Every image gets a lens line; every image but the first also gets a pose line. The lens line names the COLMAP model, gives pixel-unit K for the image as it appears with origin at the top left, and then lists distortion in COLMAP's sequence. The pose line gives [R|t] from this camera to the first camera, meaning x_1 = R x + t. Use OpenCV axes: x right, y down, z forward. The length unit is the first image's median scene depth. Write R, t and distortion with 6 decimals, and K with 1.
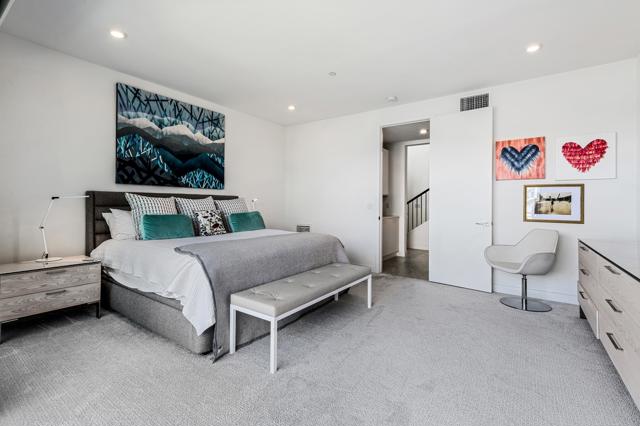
lens RADIAL K [[289.5, 0, 320.8], [0, 289.5, 210.1], [0, 0, 1]] dist [0.004404, -0.001608]
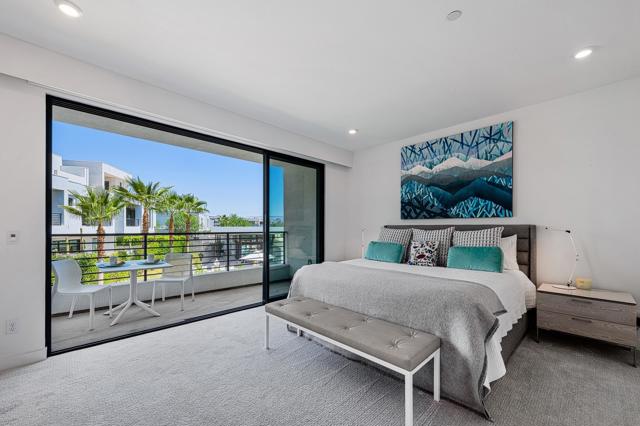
lens RADIAL K [[255.8, 0, 311.8], [0, 255.8, 232.0], [0, 0, 1]] dist [0.010739, -0.000428]
pose [[-0.180485, 0.004074, -0.983569, 0.536137], [-0.026467, 0.999609, 0.008997, -0.027519], [0.983222, 0.027656, -0.180306, 0.721318]]
